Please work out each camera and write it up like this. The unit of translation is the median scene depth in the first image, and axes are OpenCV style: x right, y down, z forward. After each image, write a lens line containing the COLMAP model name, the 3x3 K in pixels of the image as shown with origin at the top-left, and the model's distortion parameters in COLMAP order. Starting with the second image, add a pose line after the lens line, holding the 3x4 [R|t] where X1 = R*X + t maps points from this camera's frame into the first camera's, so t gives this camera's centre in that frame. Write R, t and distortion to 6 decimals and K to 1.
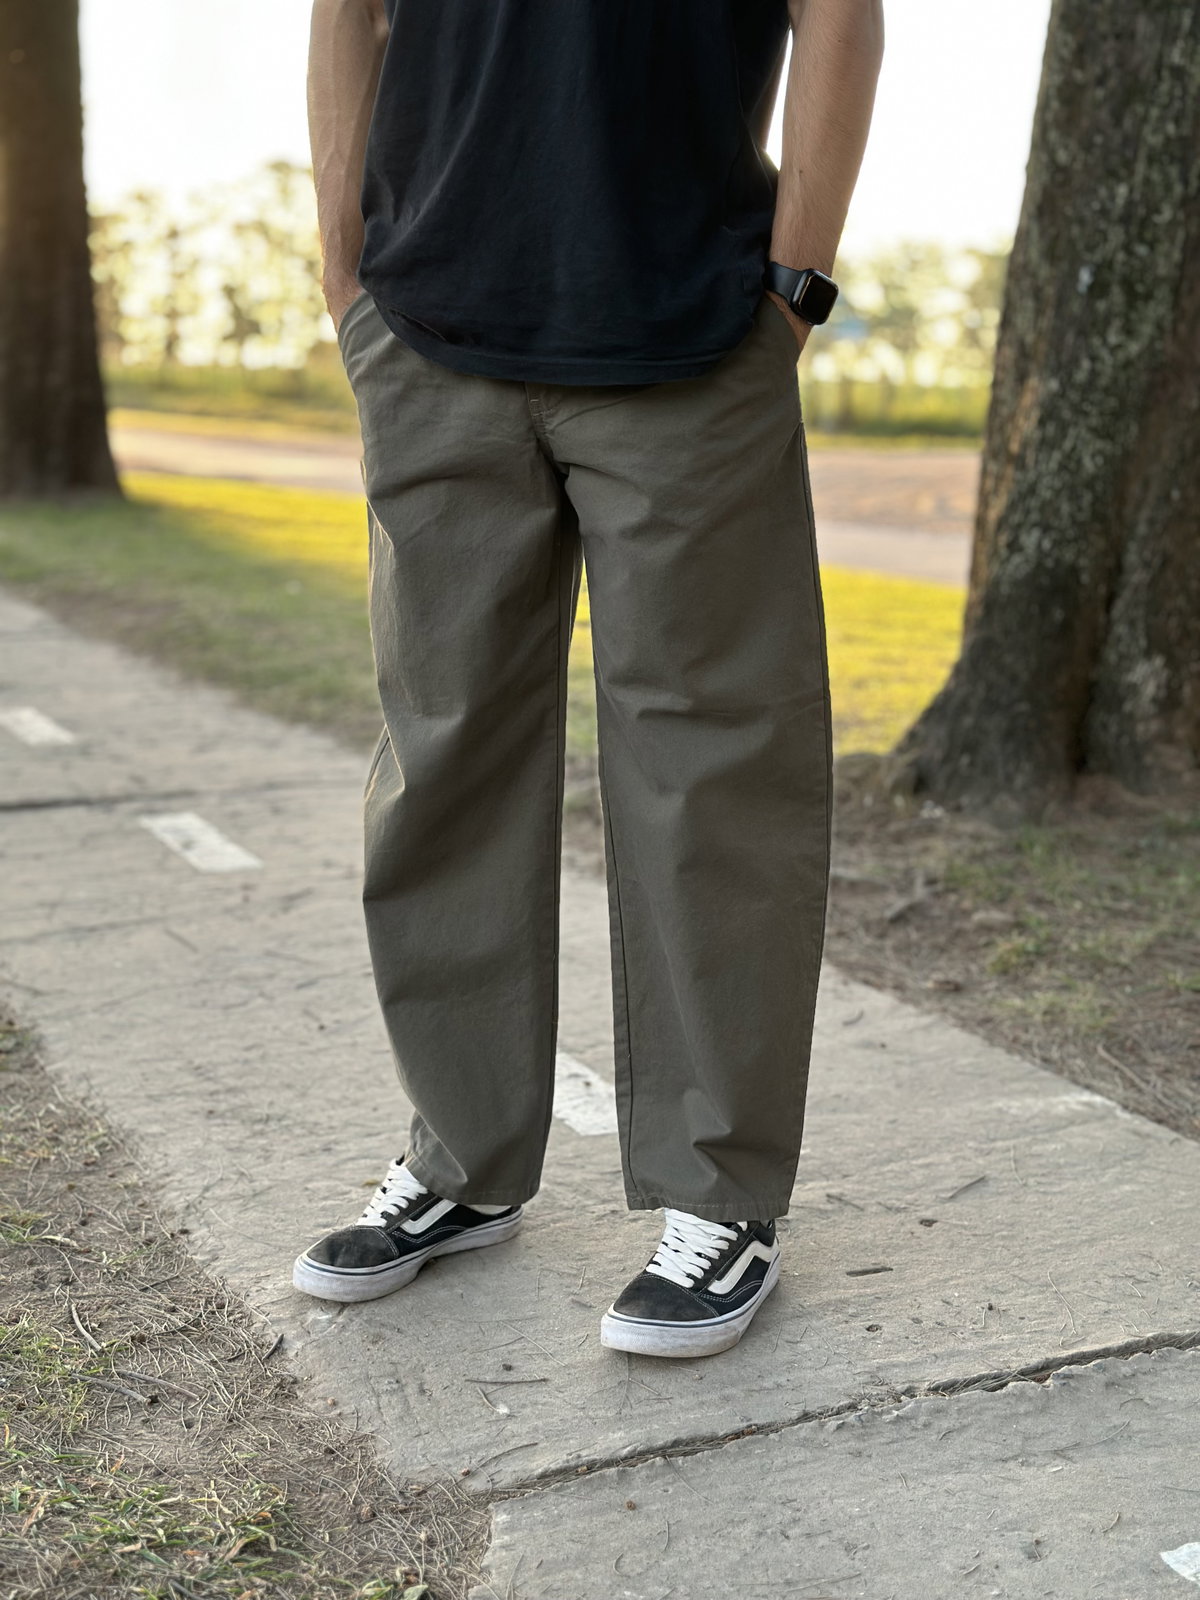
lens RADIAL K [[2261.5, 0, 600.3], [0, 2261.5, 793.8], [0, 0, 1]] dist [0.103374, 0.000000]
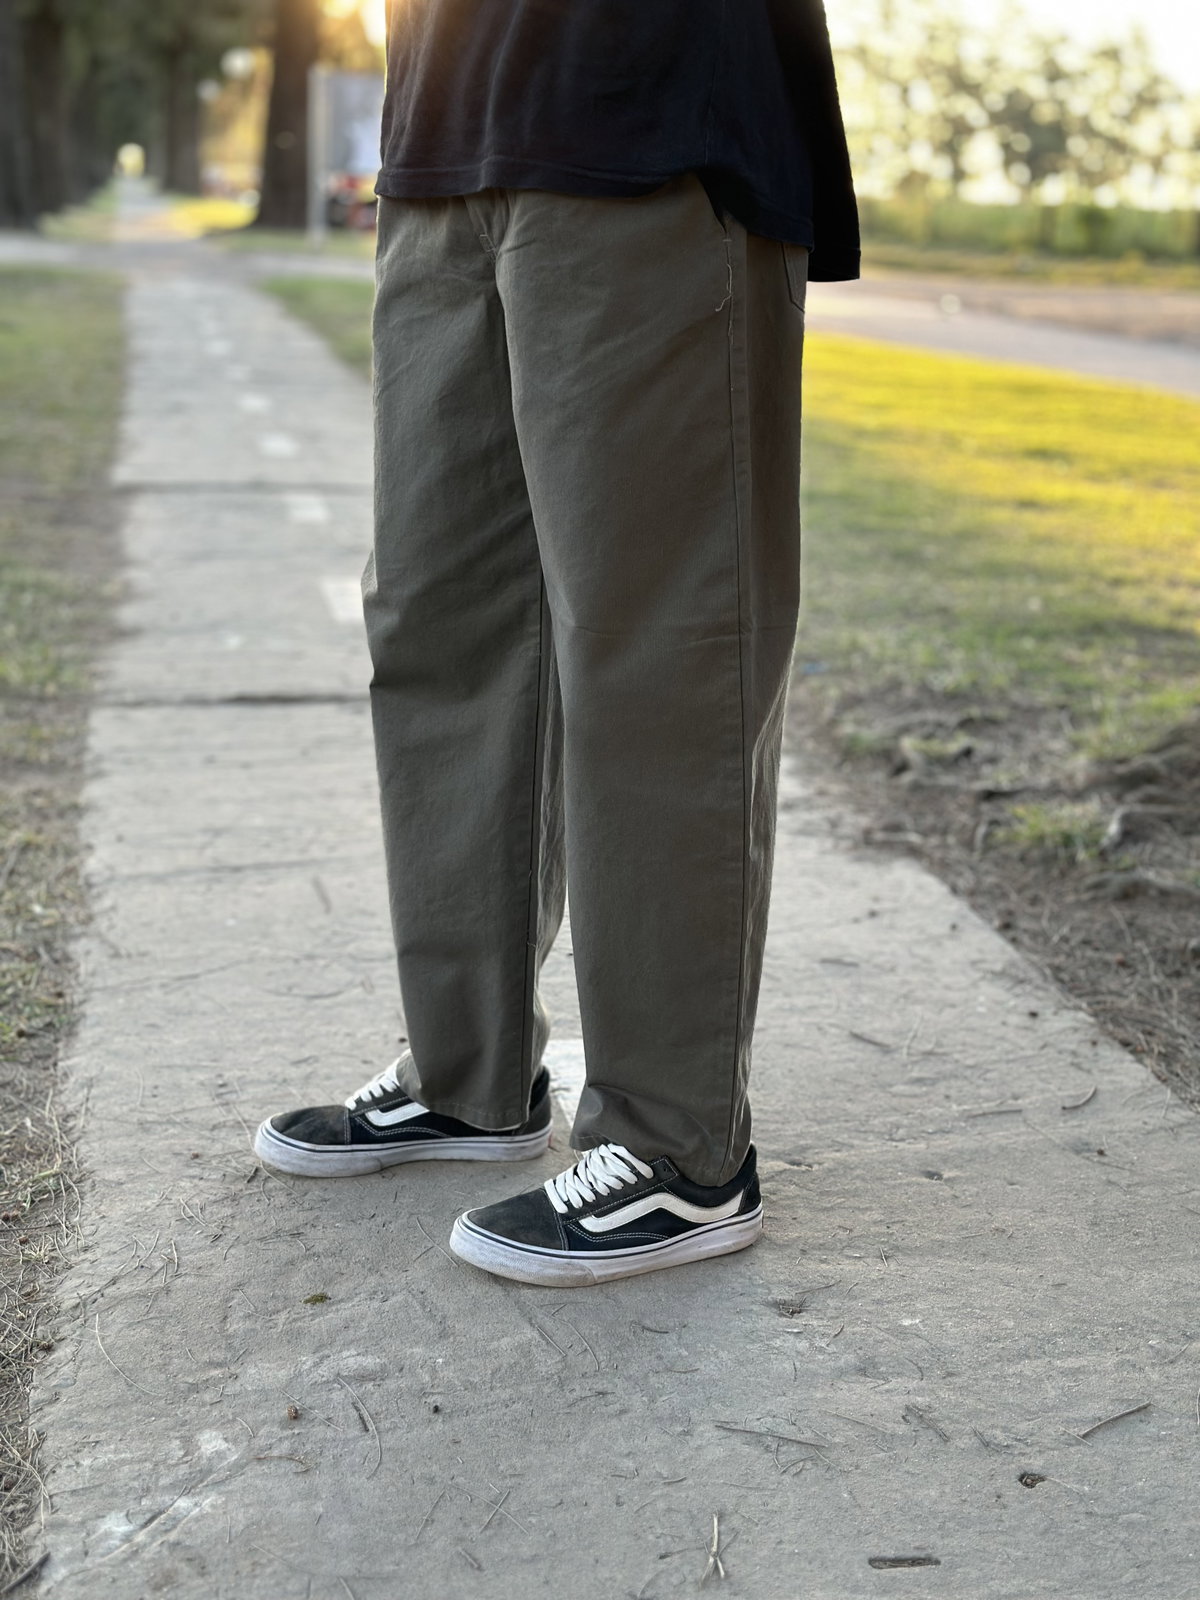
lens RADIAL K [[2261.5, 0, 590.1], [0, 2261.5, 795.5], [0, 0, 1]] dist [0.103374, 0.000000]
pose [[0.967259, 0.082518, -0.240002, 0.095882], [-0.065428, 0.994778, 0.078338, -0.038585], [0.245213, -0.060070, 0.967606, 0.174757]]
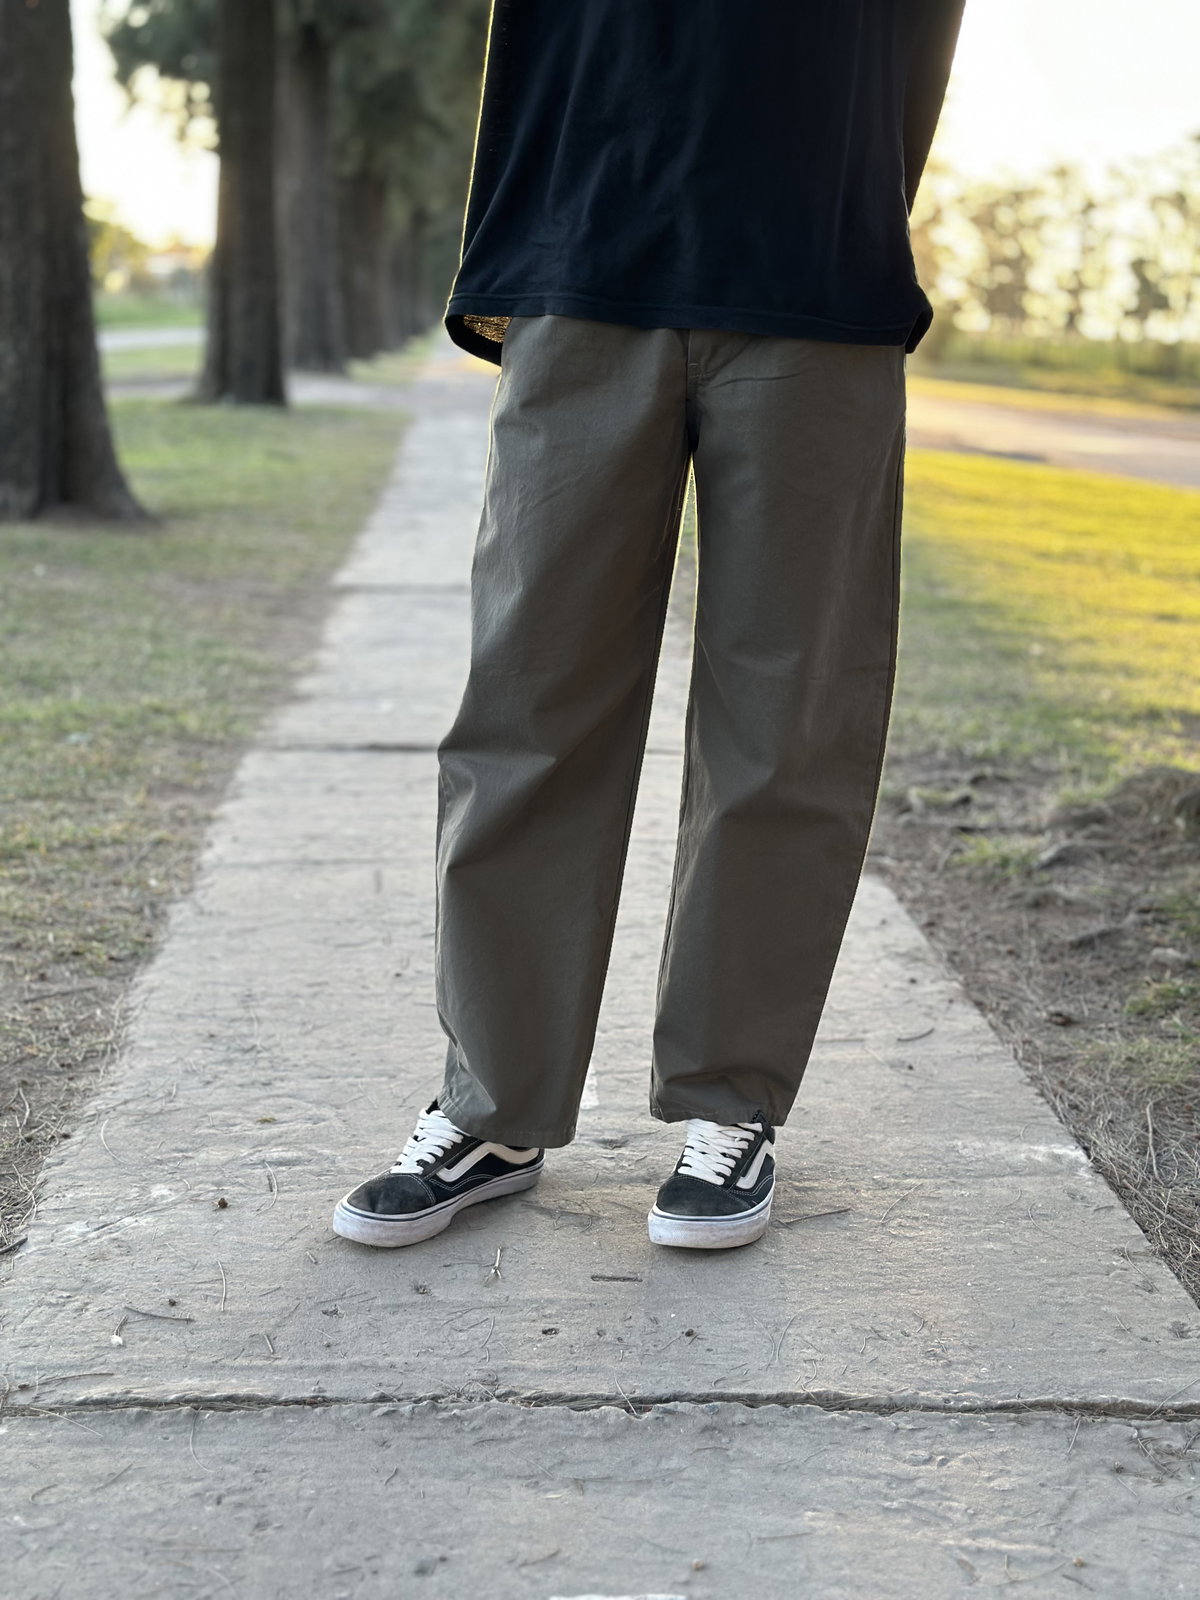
lens RADIAL K [[2261.5, 0, 594.4], [0, 2261.5, 797.0], [0, 0, 1]] dist [0.103374, 0.000000]
pose [[0.925072, 0.095483, -0.367593, 0.245722], [-0.091178, 0.995409, 0.029103, -0.011974], [0.368684, 0.006594, 0.929531, 0.052638]]
